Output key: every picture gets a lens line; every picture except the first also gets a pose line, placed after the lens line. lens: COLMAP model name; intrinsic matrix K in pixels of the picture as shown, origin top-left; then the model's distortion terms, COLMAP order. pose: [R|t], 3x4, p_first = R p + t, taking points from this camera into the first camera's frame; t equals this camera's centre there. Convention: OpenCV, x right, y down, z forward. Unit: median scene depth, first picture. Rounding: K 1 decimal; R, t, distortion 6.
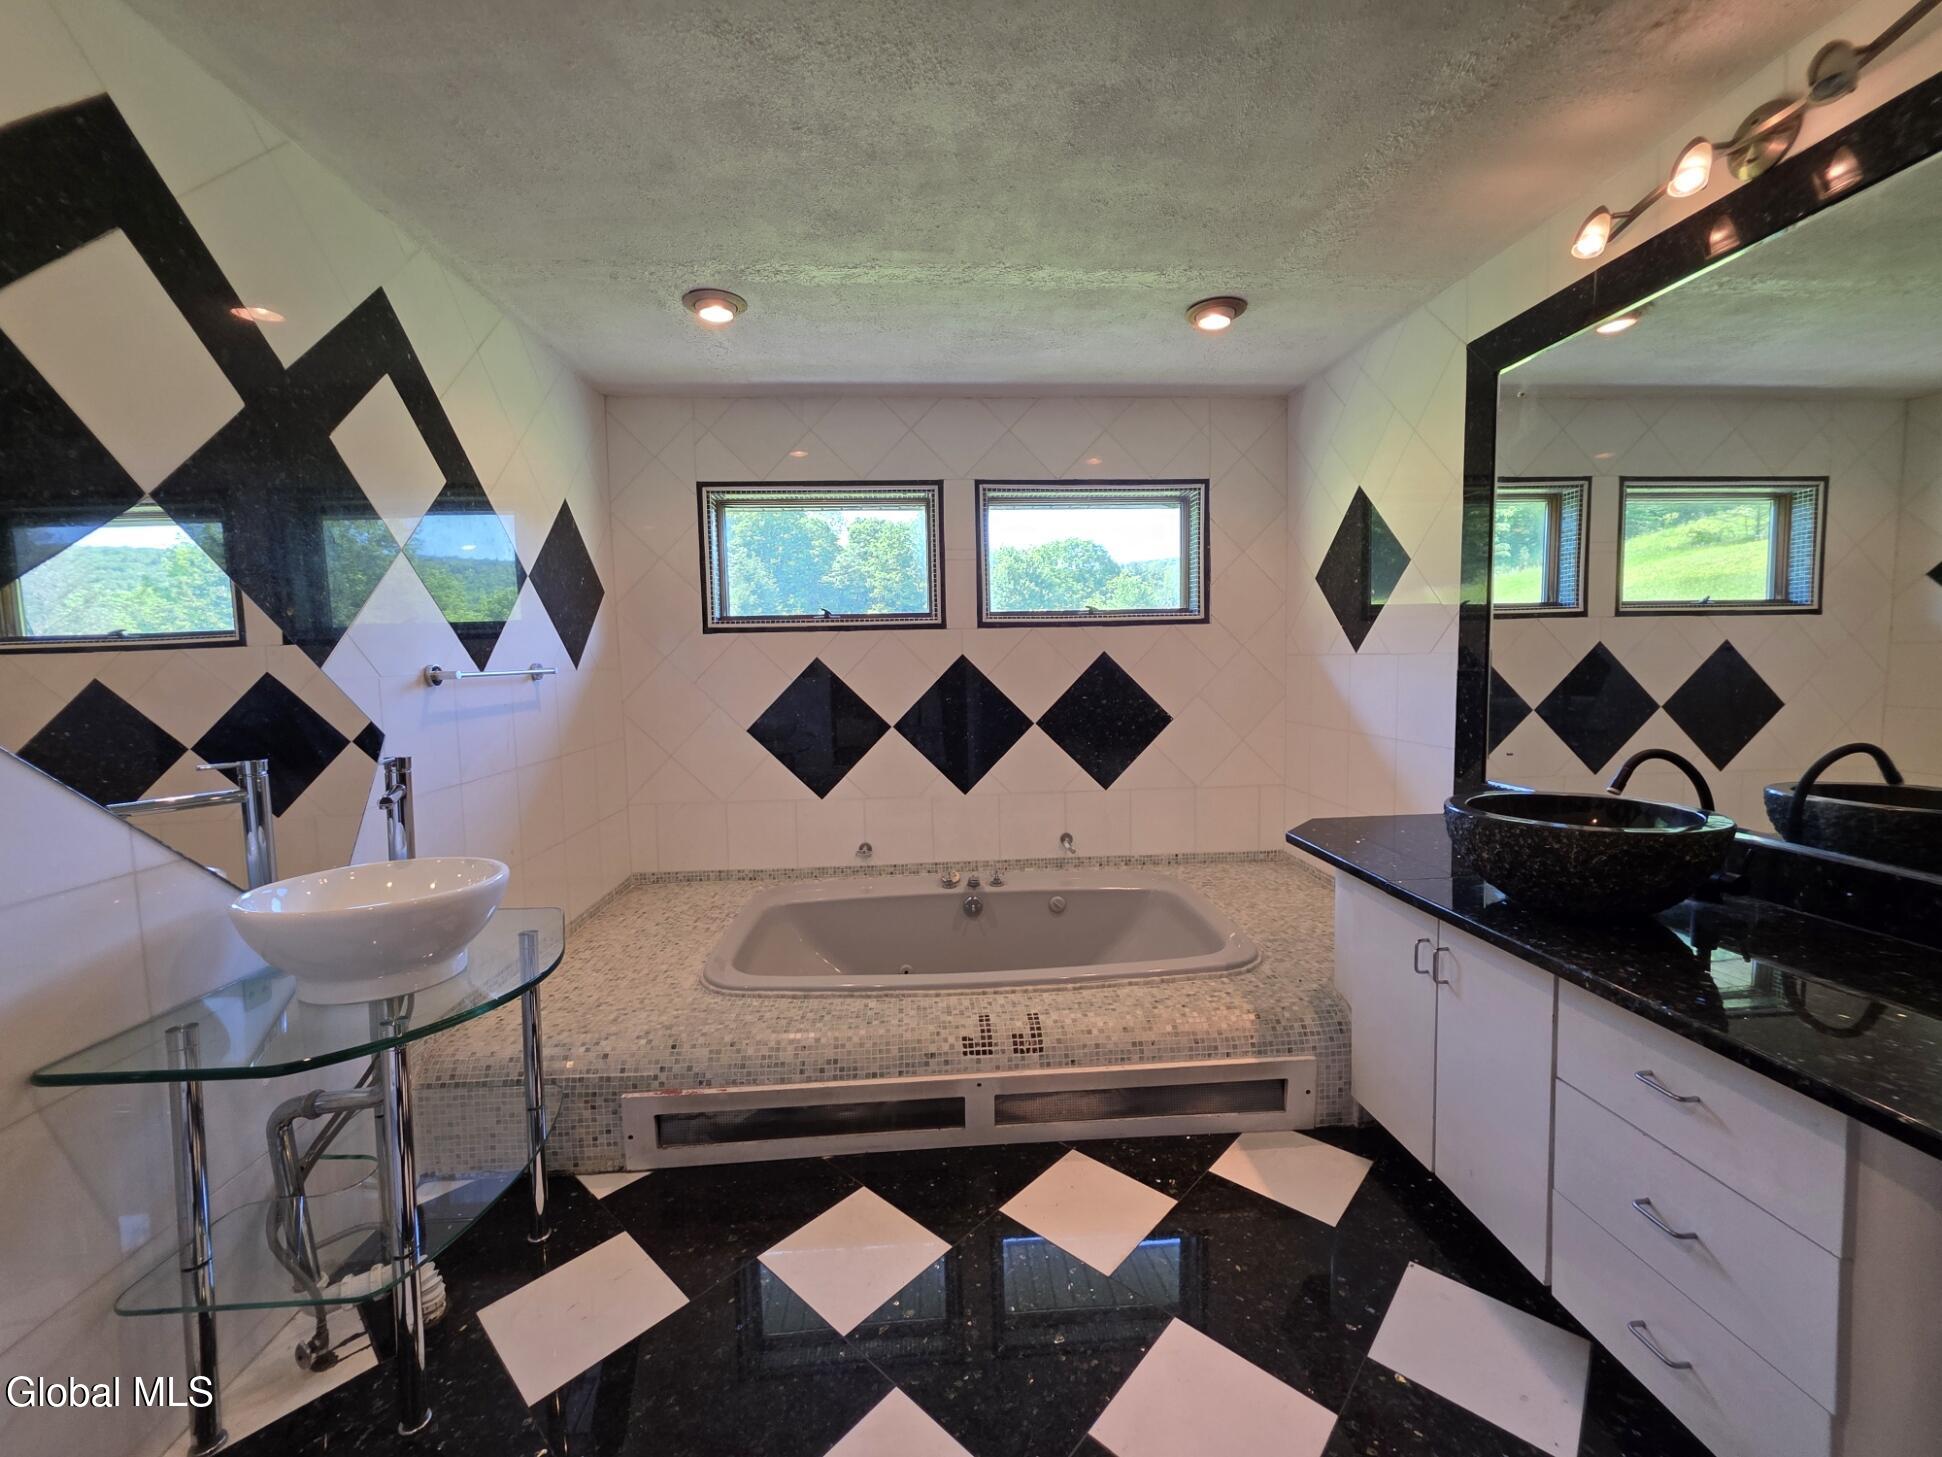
lens RADIAL K [[779.1, 0, 969.9], [0, 779.1, 723.9], [0, 0, 1]] dist [0.000974, -0.000151]
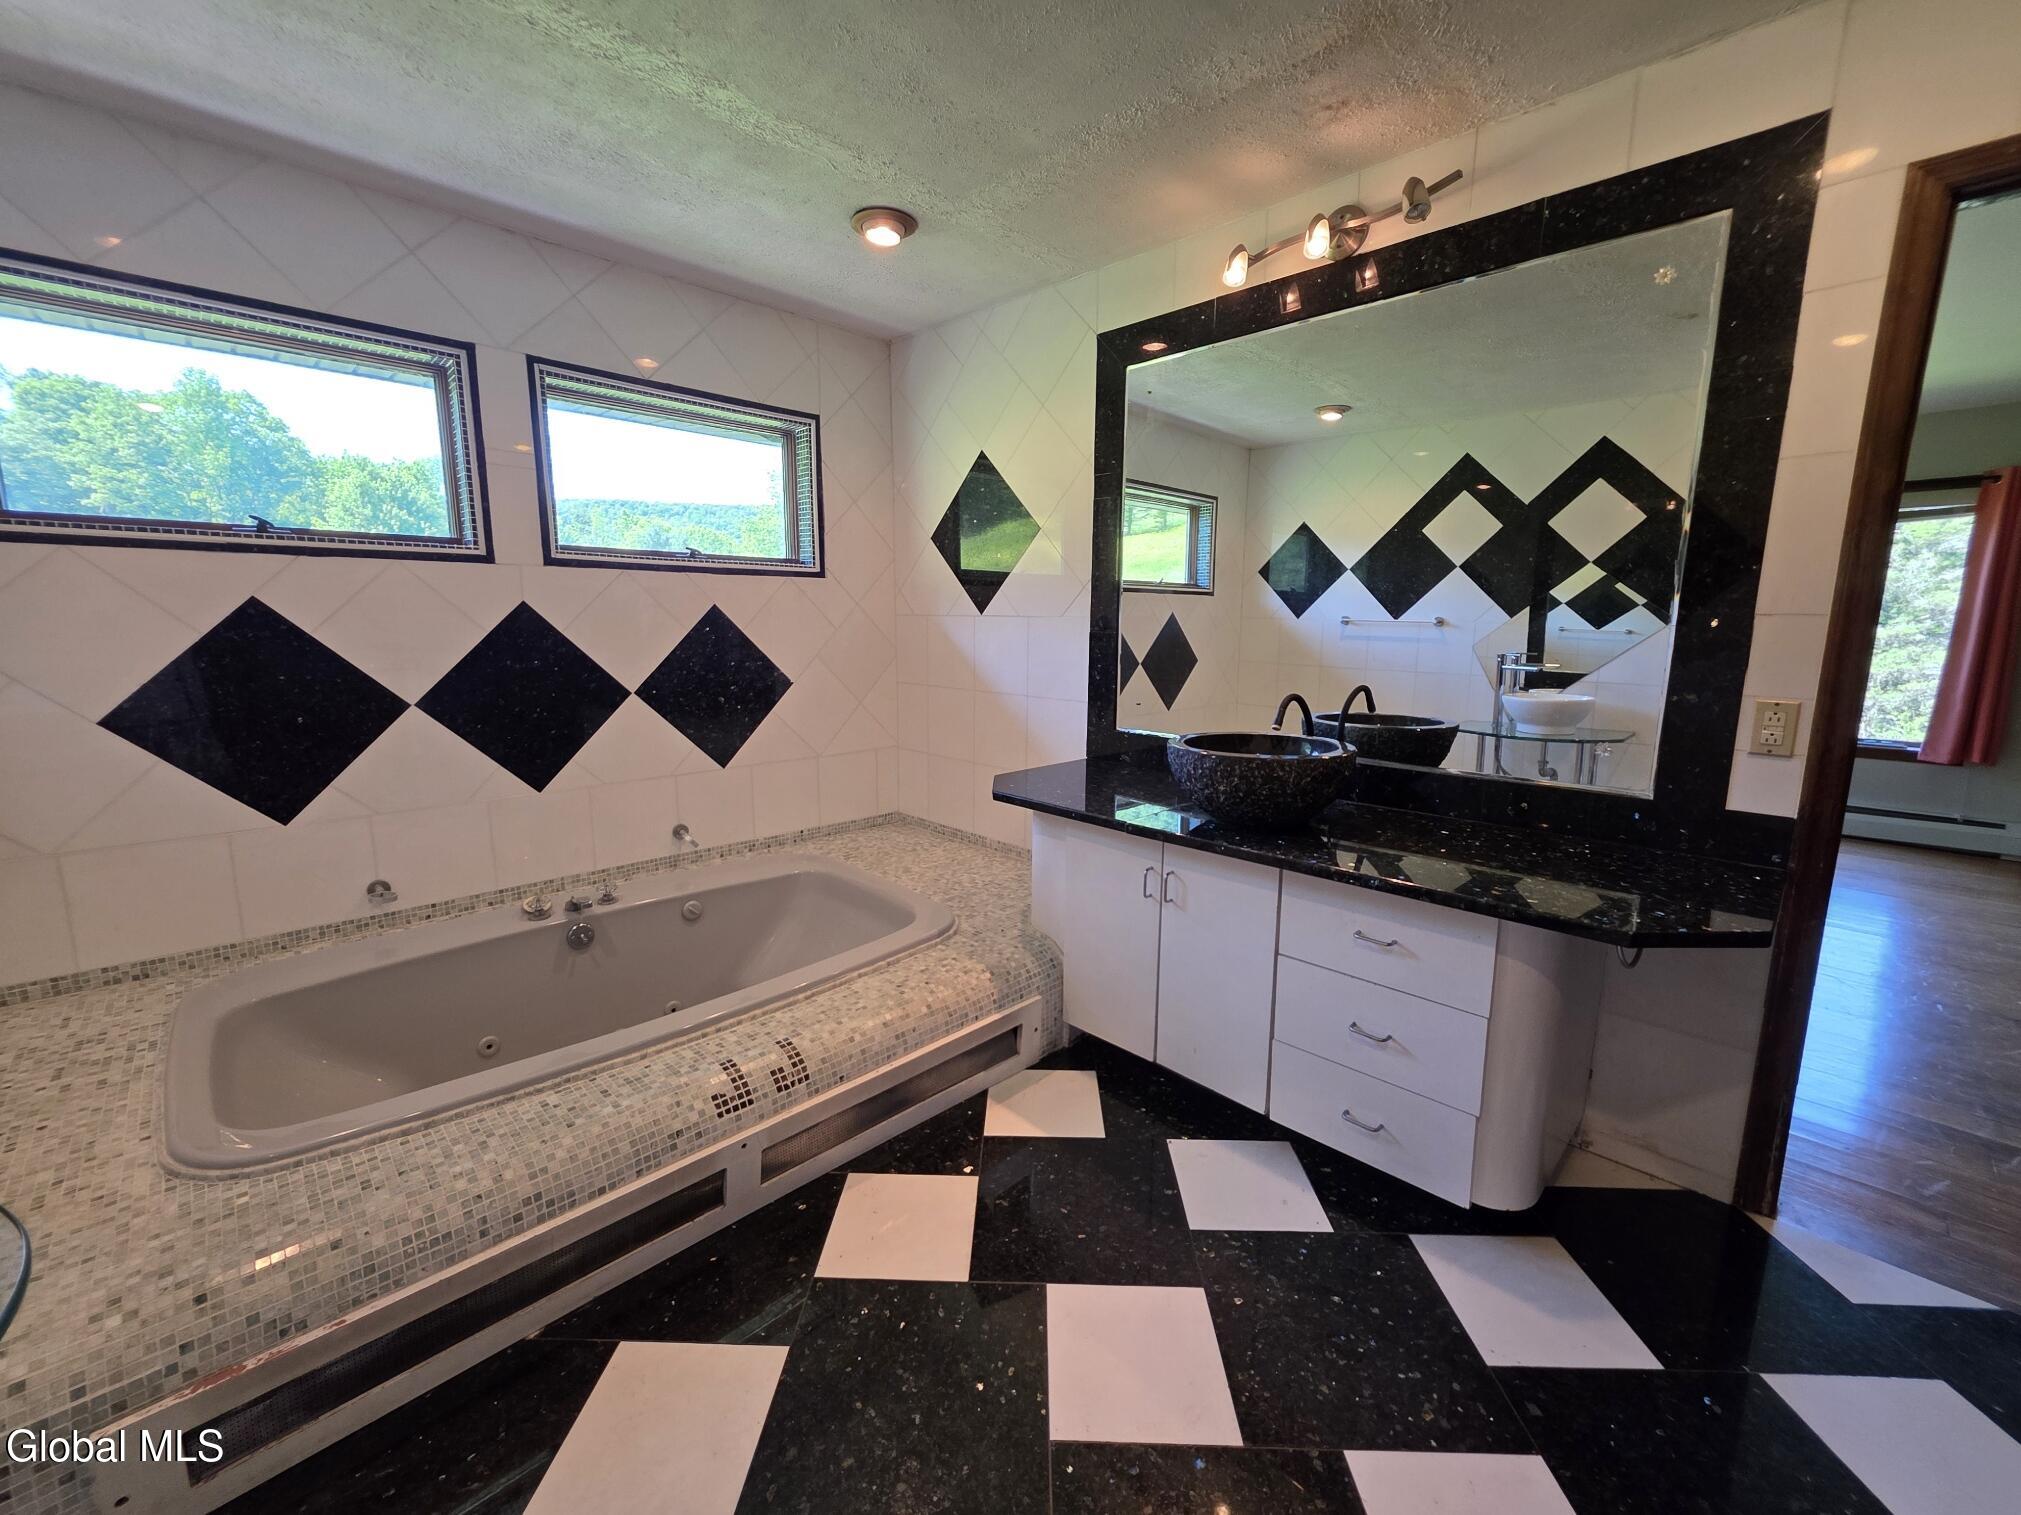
lens RADIAL K [[813.4, 0, 1015.3], [0, 813.4, 754.3], [0, 0, 1]] dist [-0.001241, 0.000096]
pose [[0.753332, -0.083044, 0.652377, -0.257799], [0.030375, 0.995330, 0.091625, -0.004126], [-0.656939, -0.049208, 0.752336, 0.186188]]
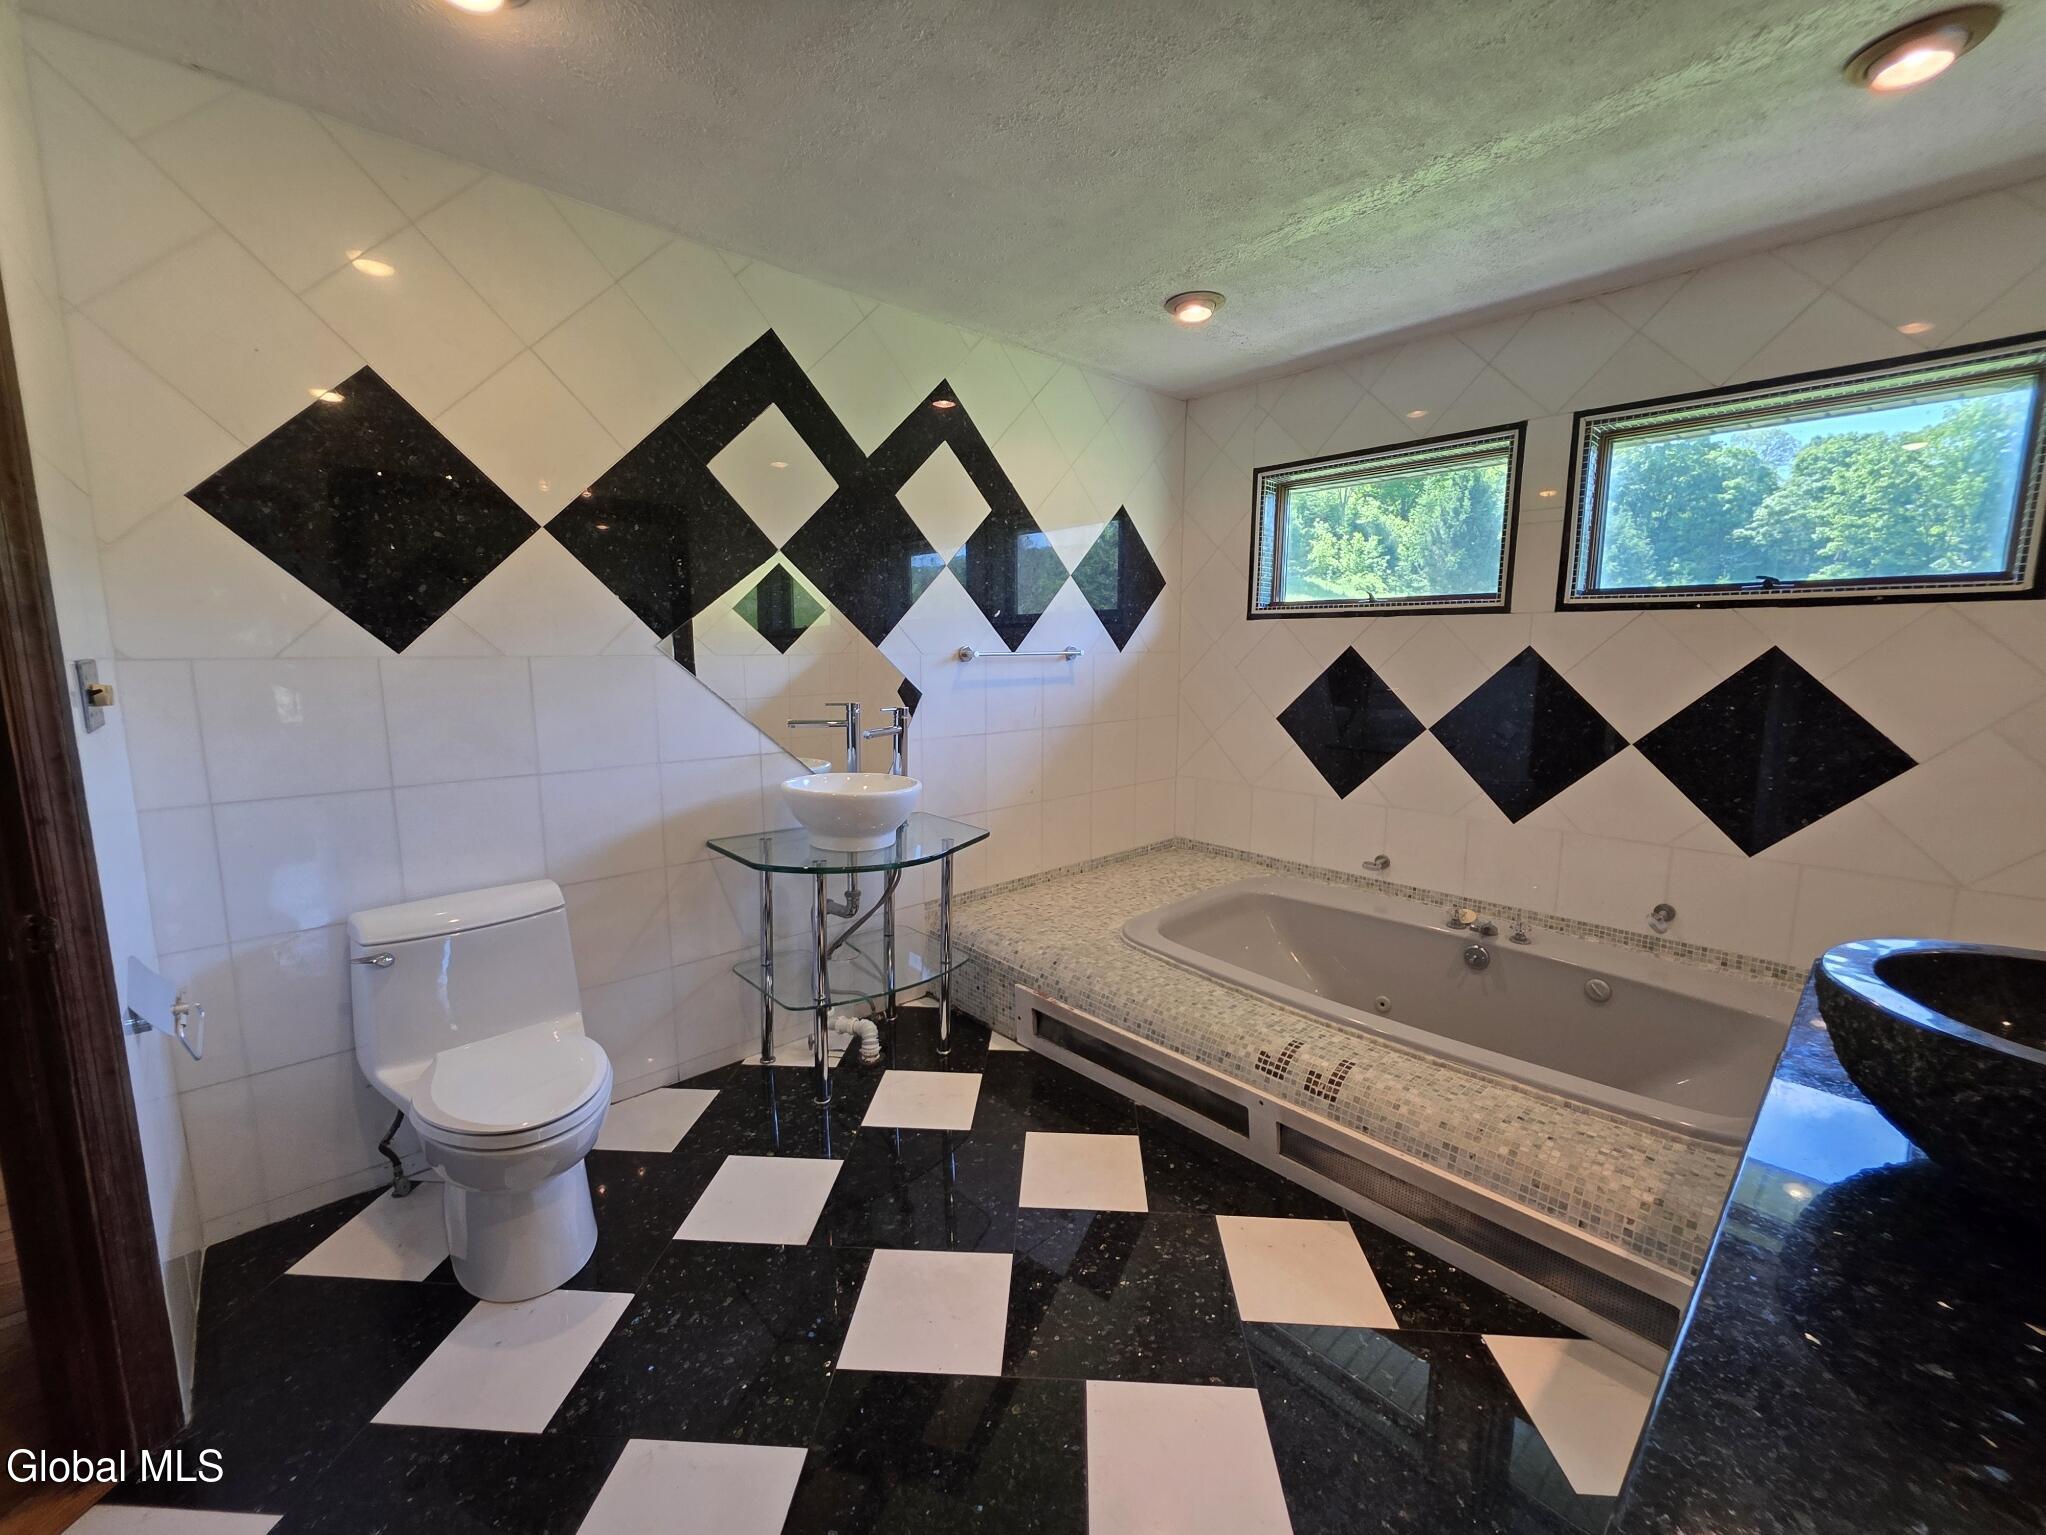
lens RADIAL K [[824.1, 0, 1023.6], [0, 824.1, 768.3], [0, 0, 1]] dist [-0.000093, 0.000021]
pose [[0.630603, 0.135828, -0.764127, 0.483902], [-0.080612, 0.990704, 0.109578, -0.026244], [0.771908, -0.007503, 0.635690, 0.122419]]
